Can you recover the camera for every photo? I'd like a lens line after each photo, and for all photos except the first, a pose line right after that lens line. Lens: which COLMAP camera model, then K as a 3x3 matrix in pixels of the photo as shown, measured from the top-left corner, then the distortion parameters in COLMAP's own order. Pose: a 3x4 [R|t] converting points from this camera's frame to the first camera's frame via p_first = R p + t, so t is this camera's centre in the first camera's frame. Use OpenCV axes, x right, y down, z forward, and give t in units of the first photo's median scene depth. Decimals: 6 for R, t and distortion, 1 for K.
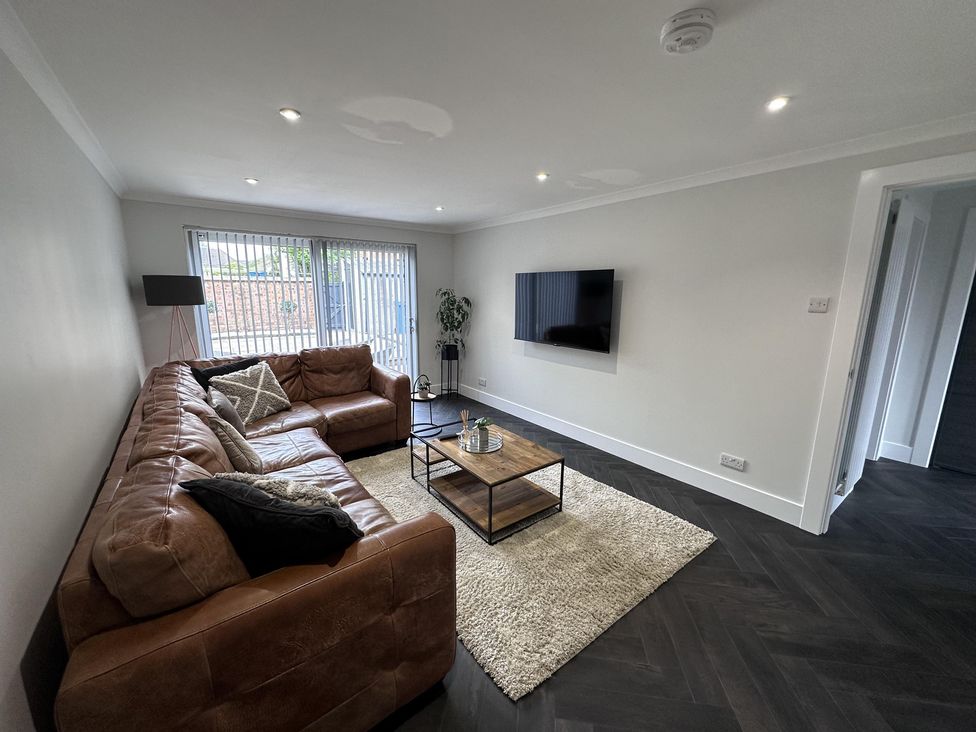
lens RADIAL K [[395.6, 0, 488.4], [0, 395.6, 366.4], [0, 0, 1]] dist [-0.004849, 0.000045]
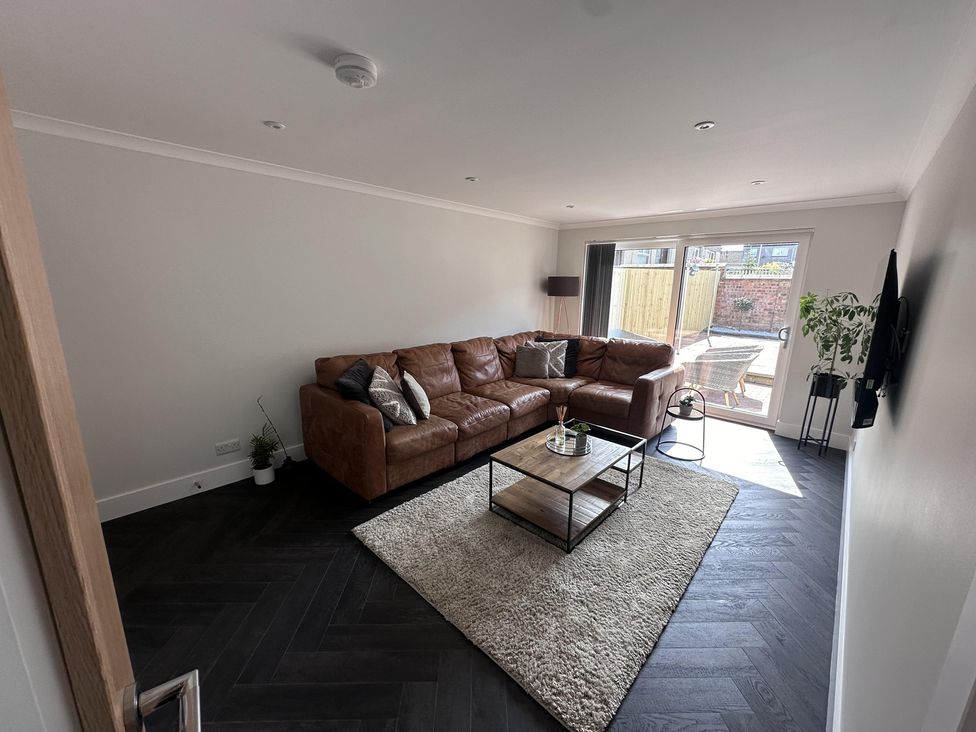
lens RADIAL K [[395.6, 0, 490.0], [0, 395.6, 365.7], [0, 0, 1]] dist [-0.004849, 0.000045]
pose [[0.185911, 0.212203, -0.959378, 0.630855], [-0.214029, 0.961700, 0.171241, -0.090731], [0.958973, 0.173500, 0.224208, 0.419223]]
